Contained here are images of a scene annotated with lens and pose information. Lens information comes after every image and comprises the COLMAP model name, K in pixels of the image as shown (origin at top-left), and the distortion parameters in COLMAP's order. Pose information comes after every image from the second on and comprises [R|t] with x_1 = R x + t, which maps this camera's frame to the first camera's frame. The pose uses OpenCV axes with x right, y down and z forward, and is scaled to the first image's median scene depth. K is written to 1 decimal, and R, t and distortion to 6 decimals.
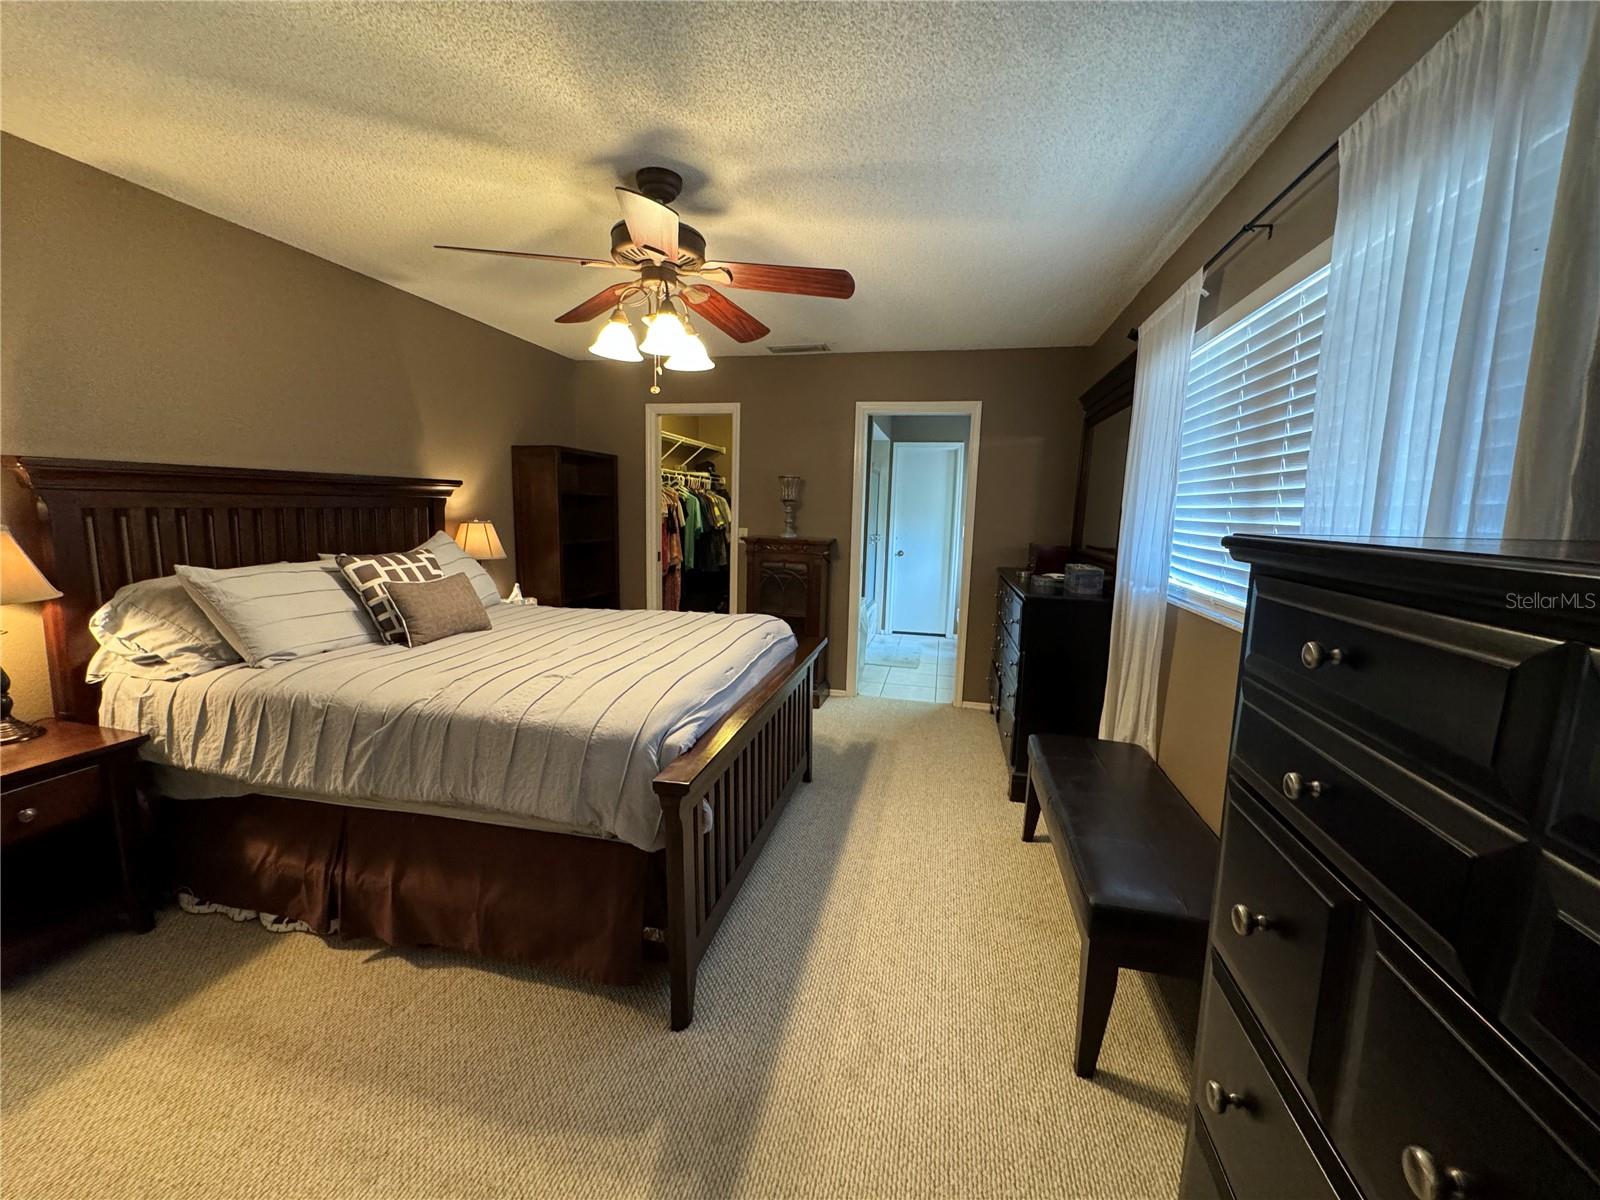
lens RADIAL K [[639.1, 0, 800.0], [0, 639.1, 600.0], [0, 0, 1]] dist [-0.000652, -0.000097]
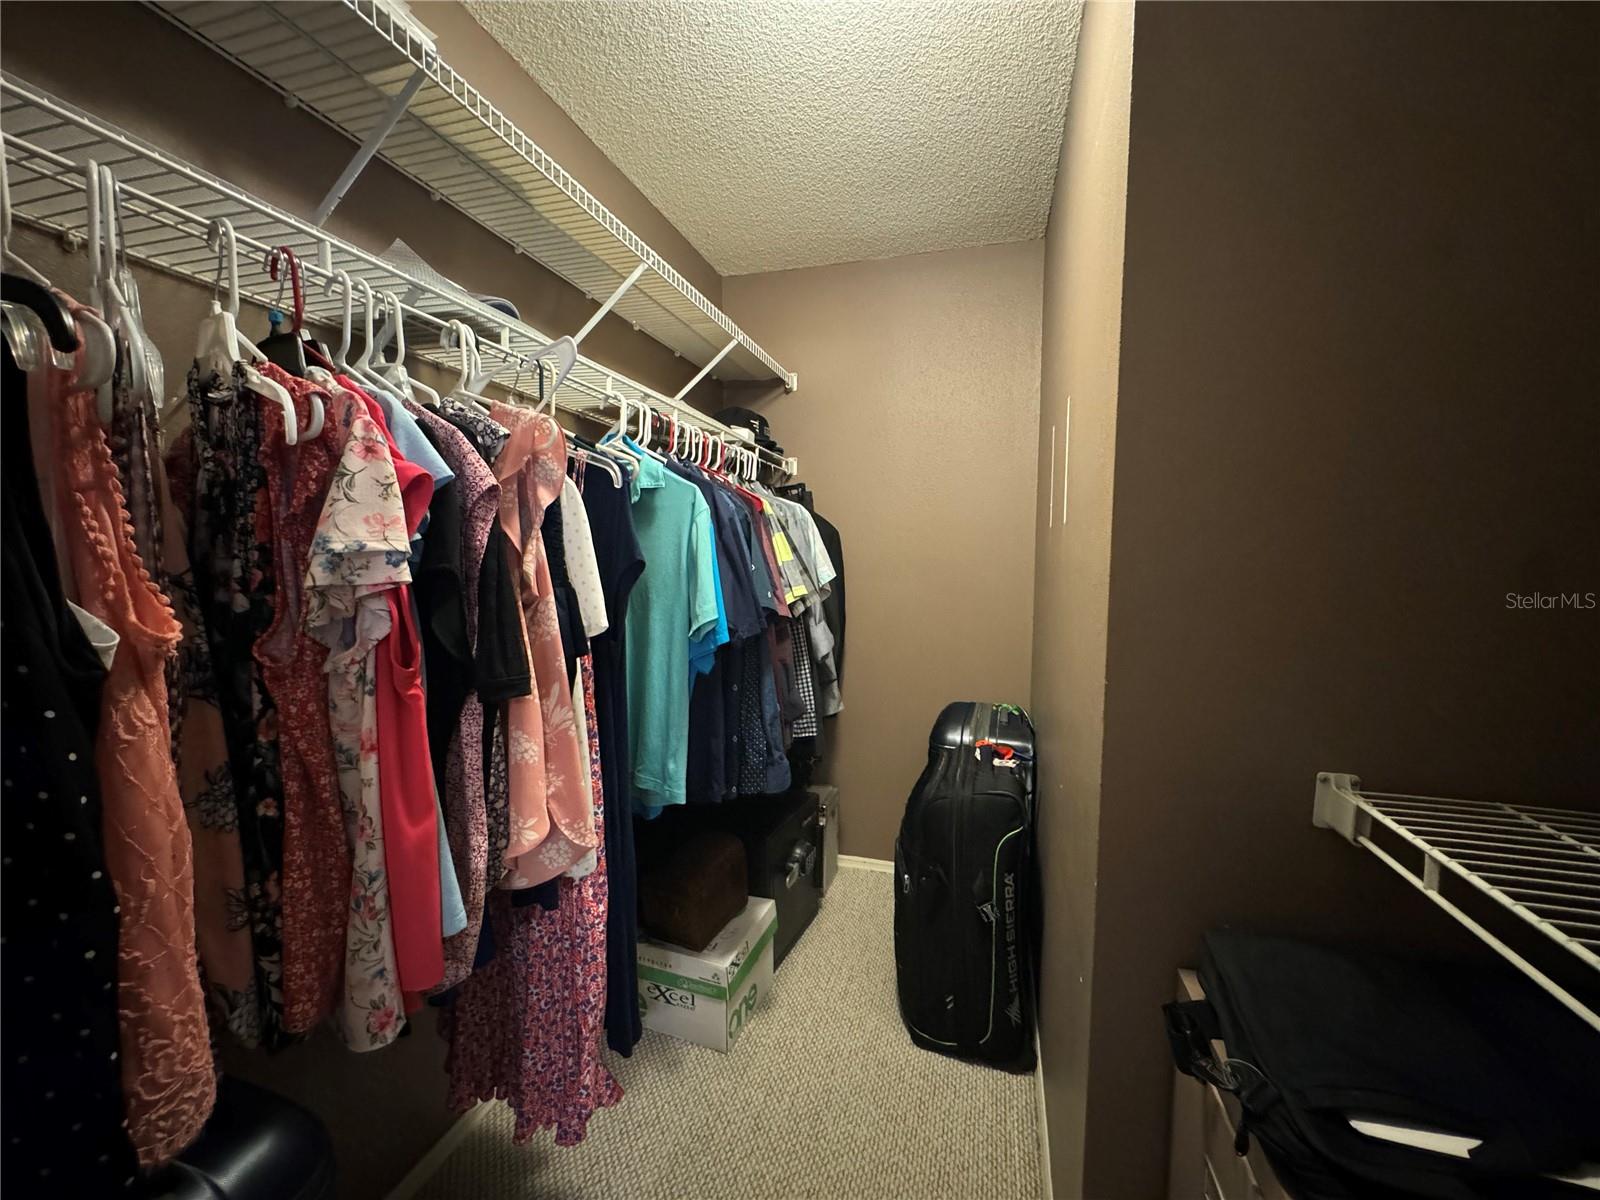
lens RADIAL K [[639.1, 0, 800.0], [0, 639.1, 600.0], [0, 0, 1]] dist [-0.000652, -0.000097]
pose [[0.997556, -0.017529, -0.067630, -0.104183], [0.013216, 0.997881, -0.063710, -0.099194], [0.068603, 0.062660, 0.995674, 0.728398]]
